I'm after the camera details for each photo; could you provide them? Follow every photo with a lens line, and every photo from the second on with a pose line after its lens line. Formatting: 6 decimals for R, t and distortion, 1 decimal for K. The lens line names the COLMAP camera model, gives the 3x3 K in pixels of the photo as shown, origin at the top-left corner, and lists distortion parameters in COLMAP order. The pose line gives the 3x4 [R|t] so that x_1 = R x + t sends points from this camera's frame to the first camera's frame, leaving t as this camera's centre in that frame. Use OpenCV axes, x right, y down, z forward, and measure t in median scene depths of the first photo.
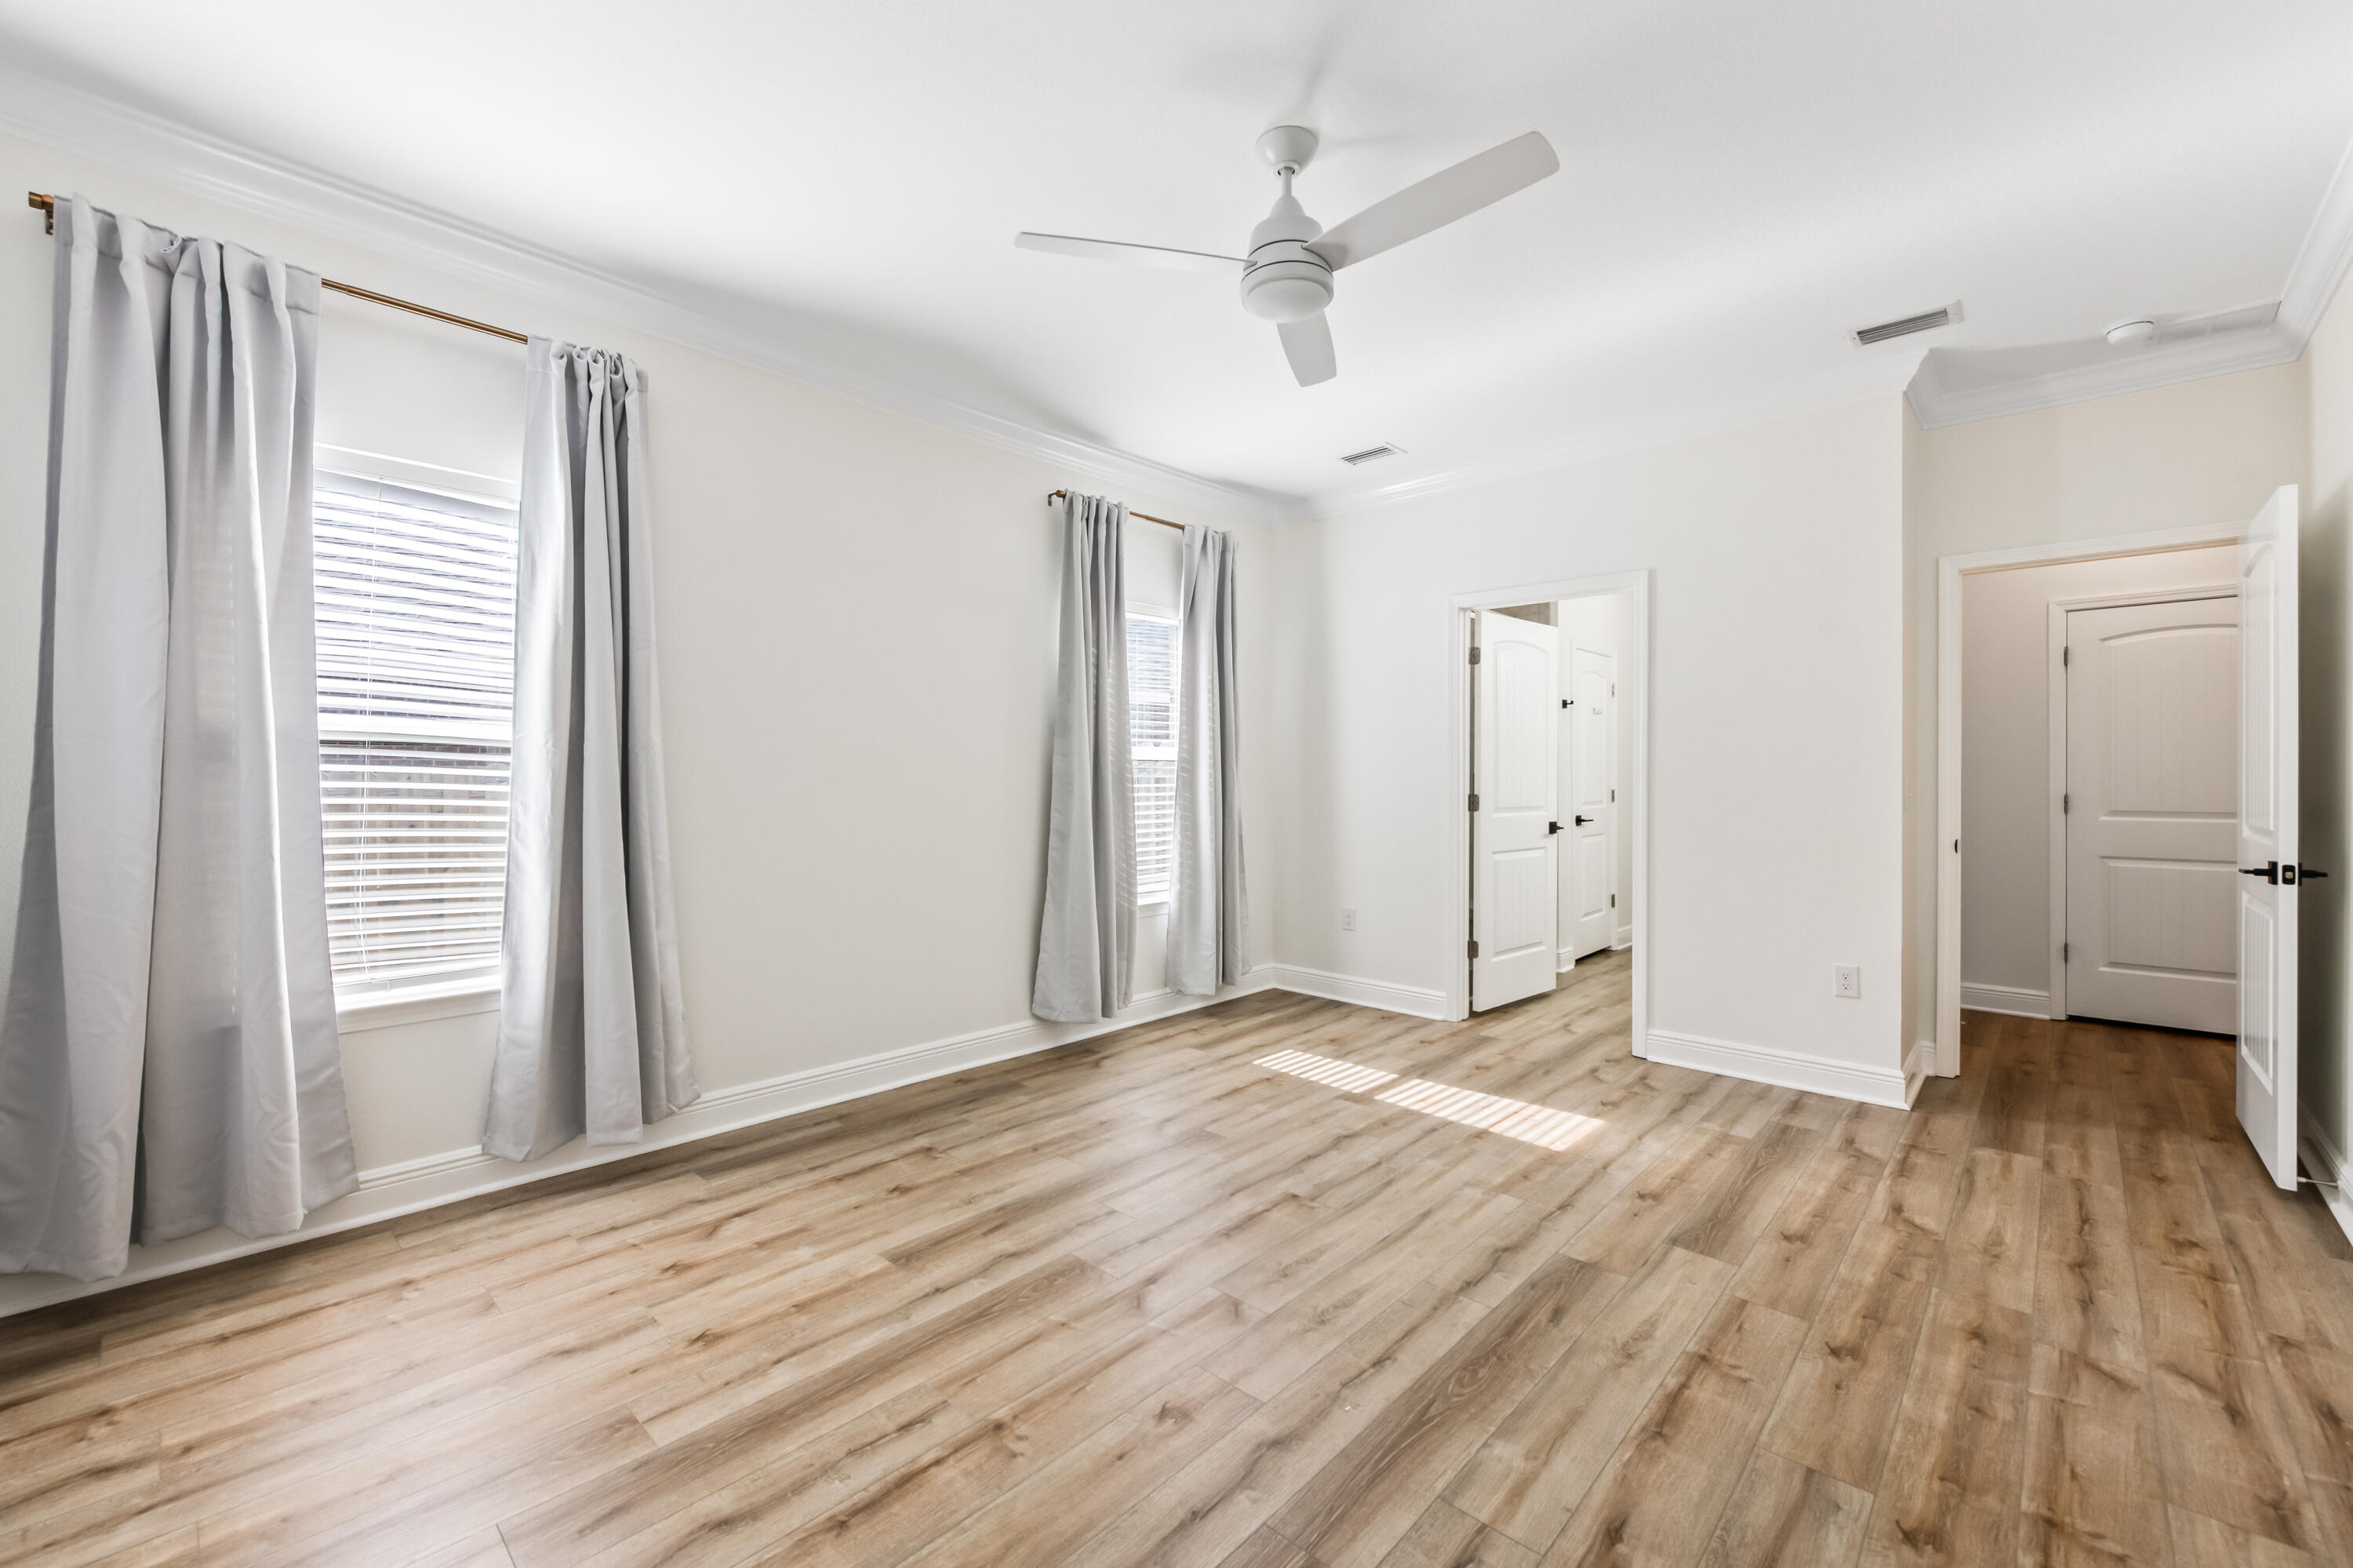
lens RADIAL K [[945.4, 0, 1157.9], [0, 945.4, 790.1], [0, 0, 1]] dist [0.003007, -0.002761]
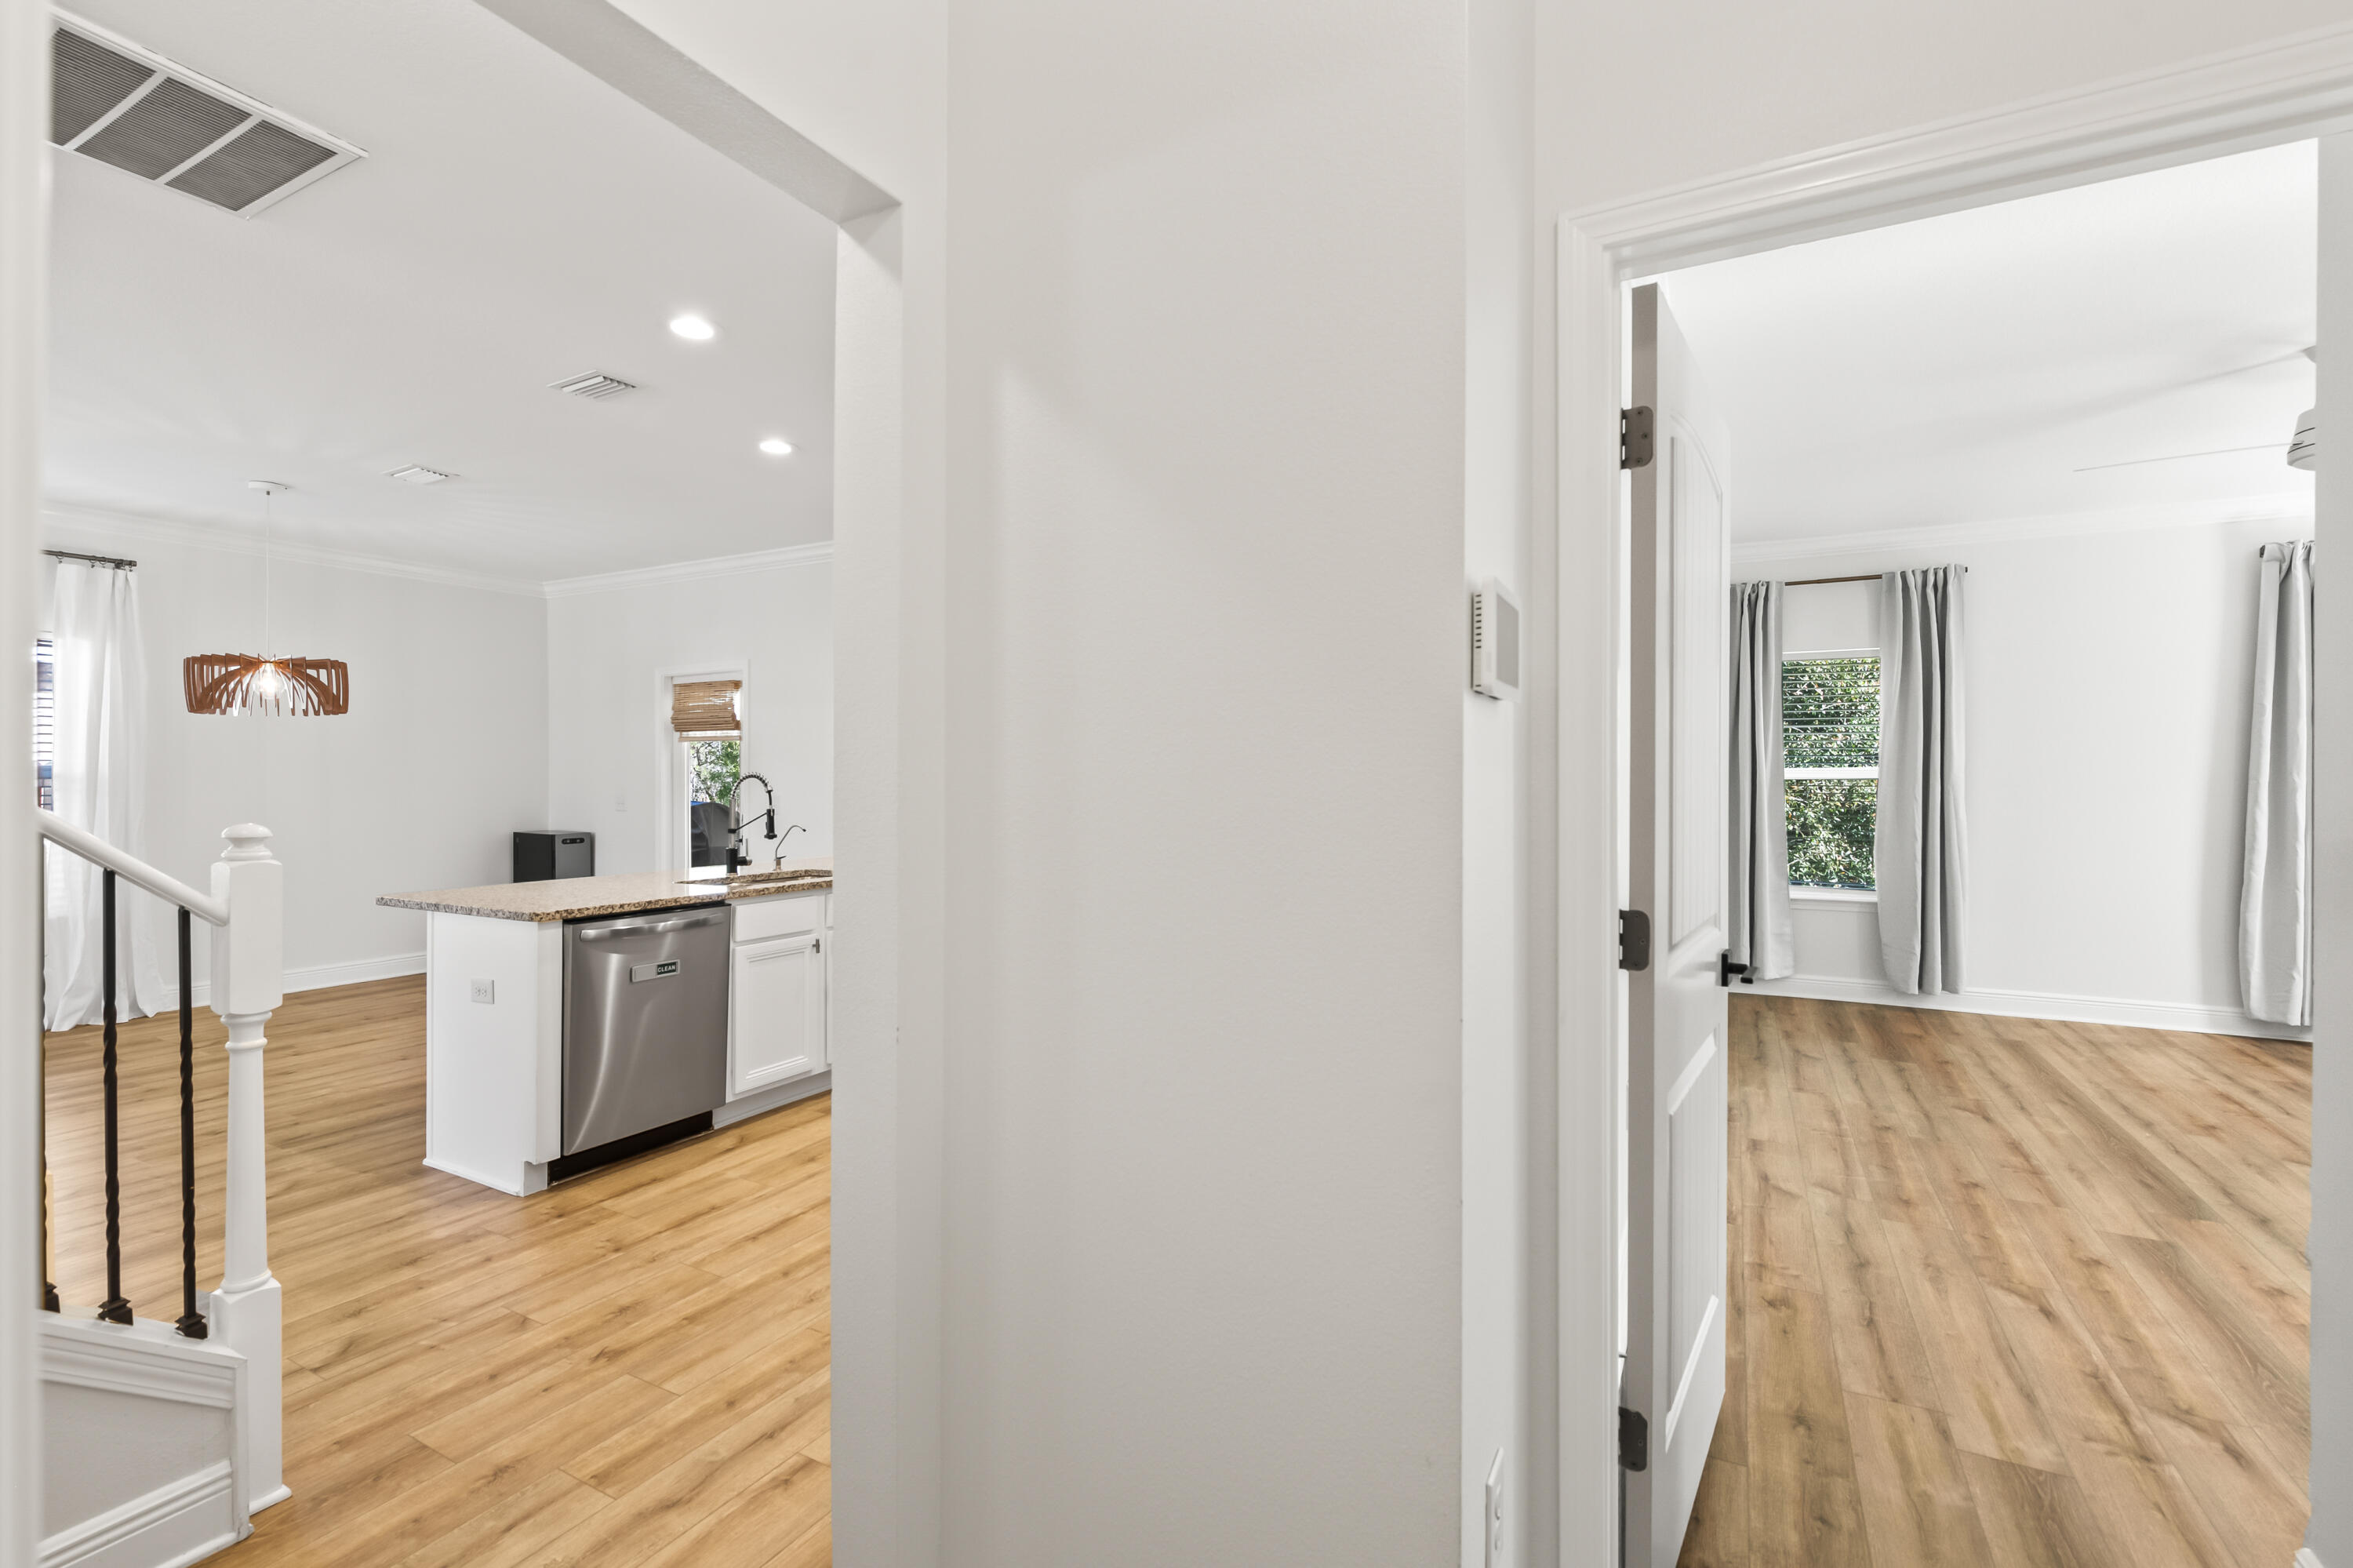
lens RADIAL K [[1031.4, 0, 1172.8], [0, 1031.4, 782.9], [0, 0, 1]] dist [0.014779, -0.005344]
pose [[-0.964171, -0.000203, -0.265282, 1.816368], [-0.004359, 0.999877, 0.015080, -0.052687], [0.265246, 0.015696, -0.964053, 1.708221]]
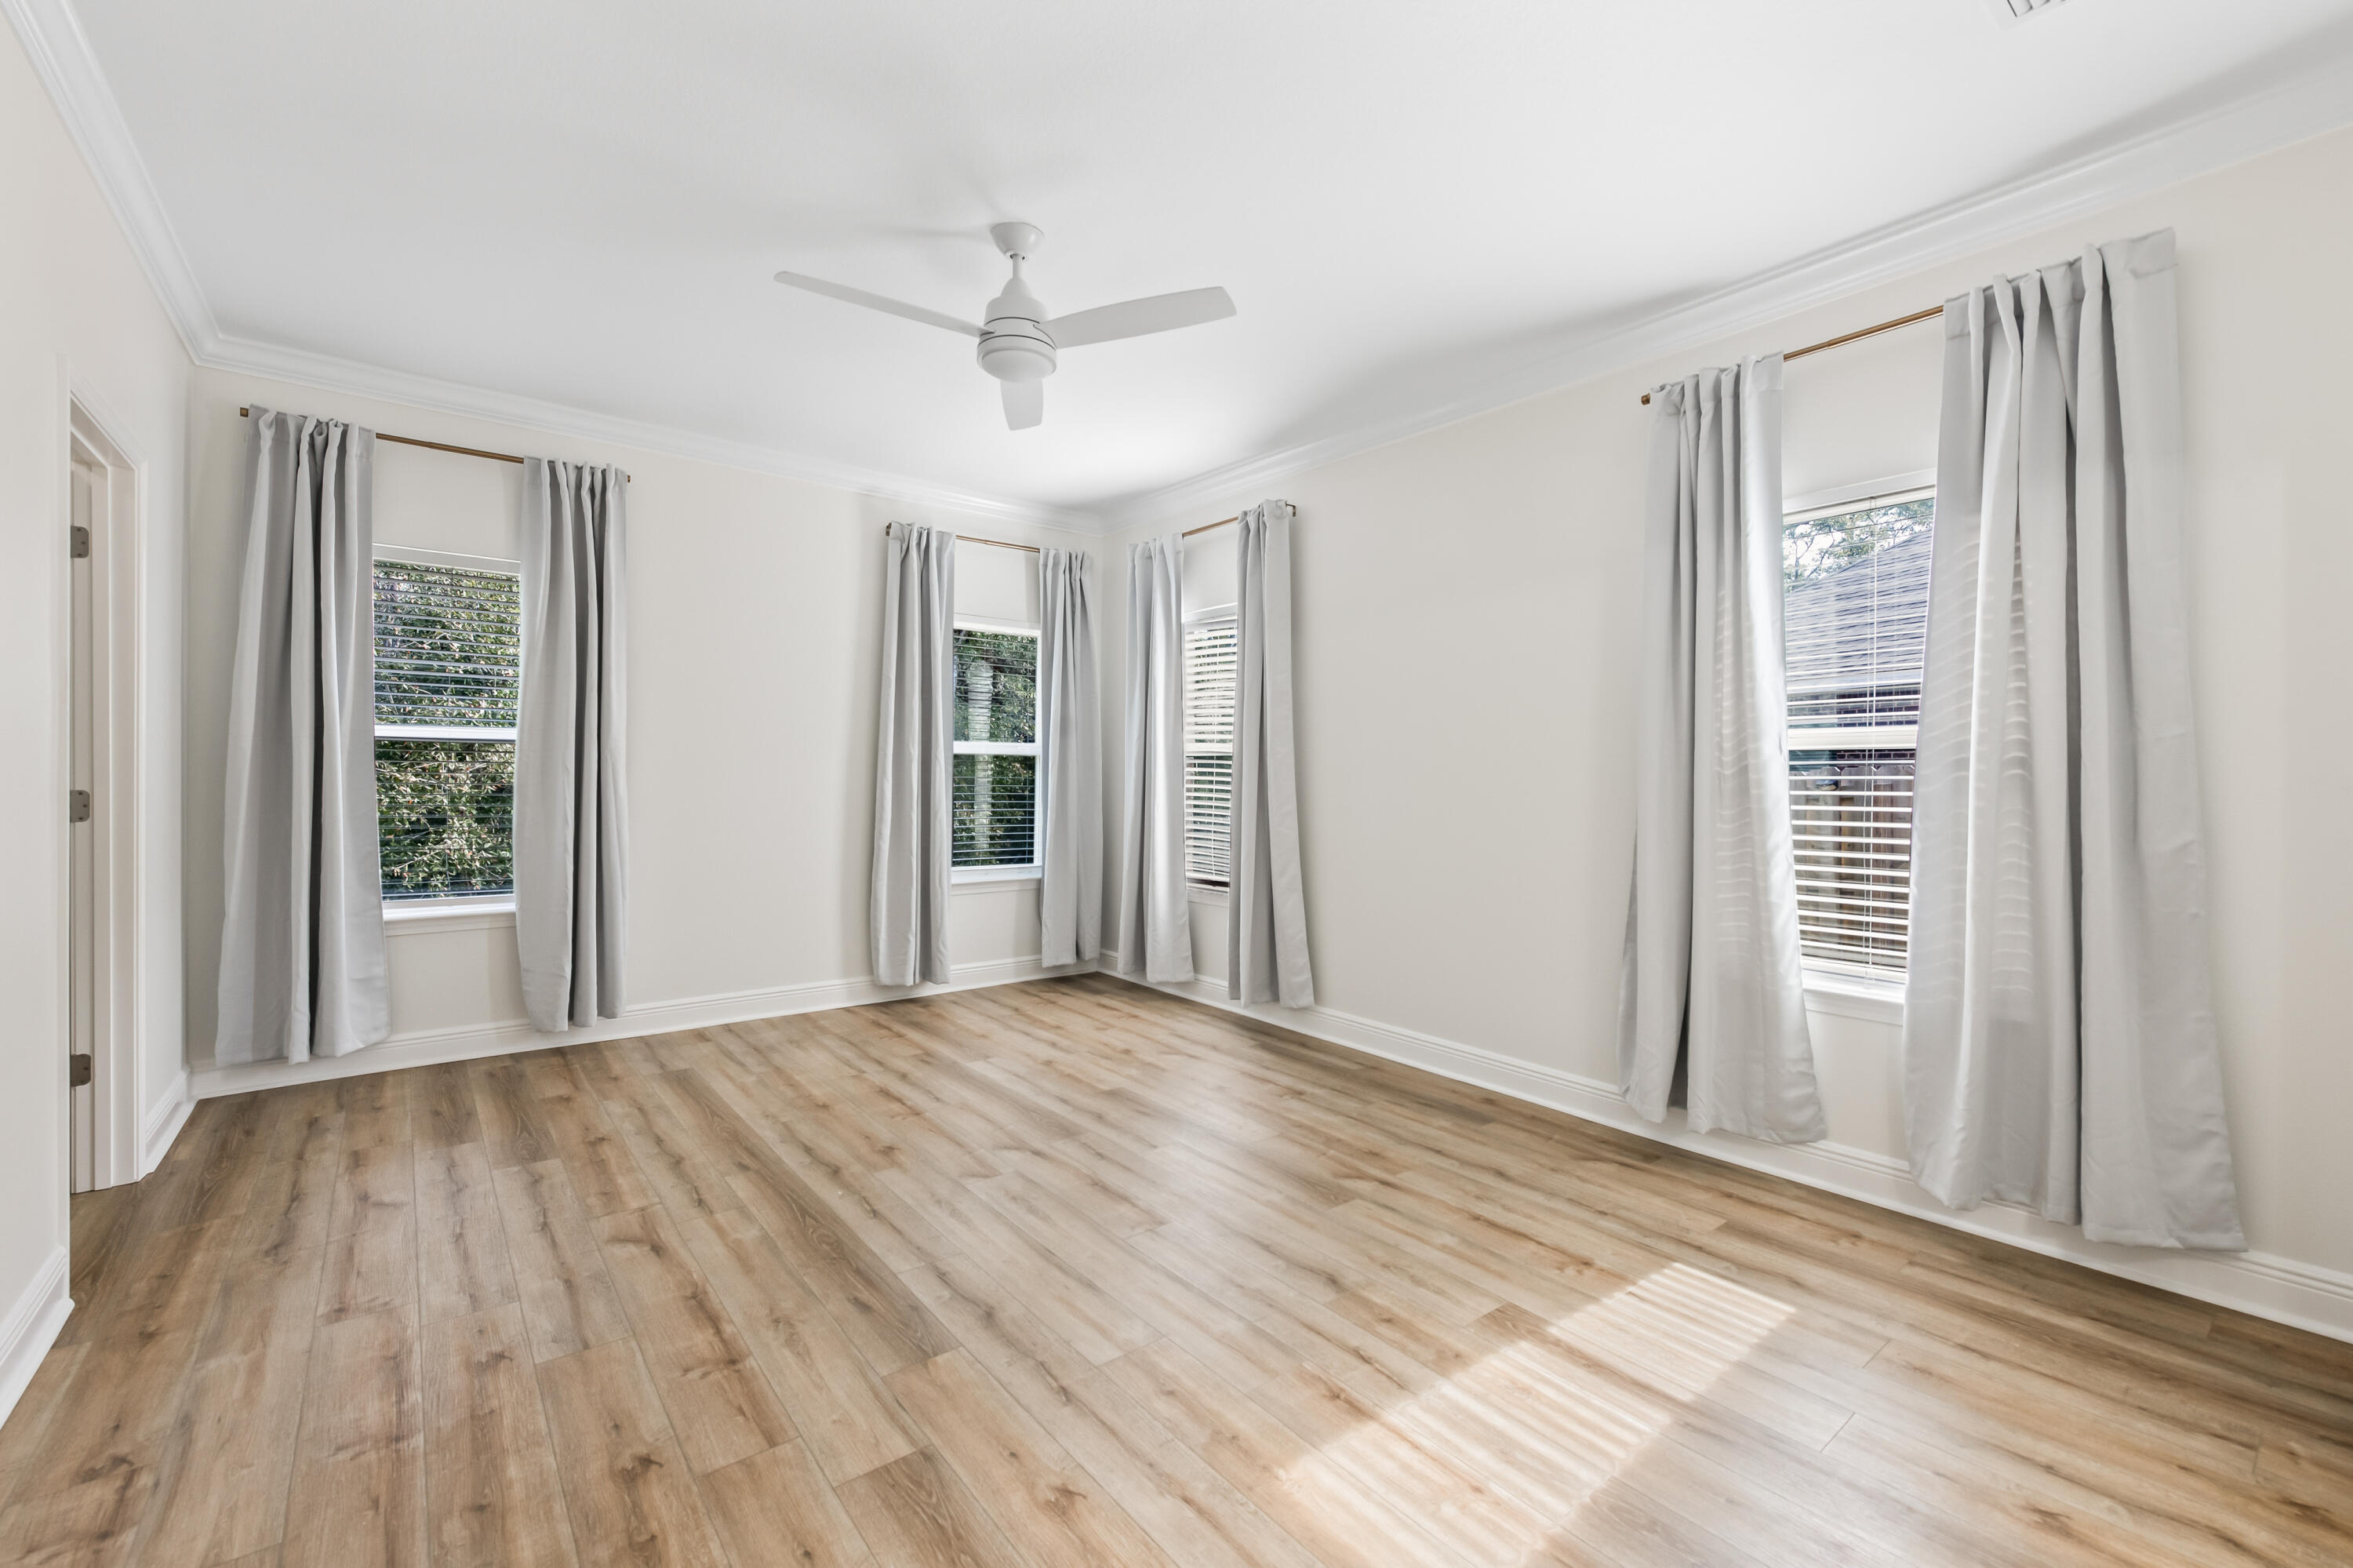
lens RADIAL K [[978.1, 0, 1178.4], [0, 978.1, 782.1], [0, 0, 1]] dist [0.003426, -0.003079]
pose [[-0.132344, 0.004466, -0.991194, 1.127899], [-0.024198, 0.999677, 0.007735, -0.007825], [0.990908, 0.025008, -0.132193, 1.175200]]
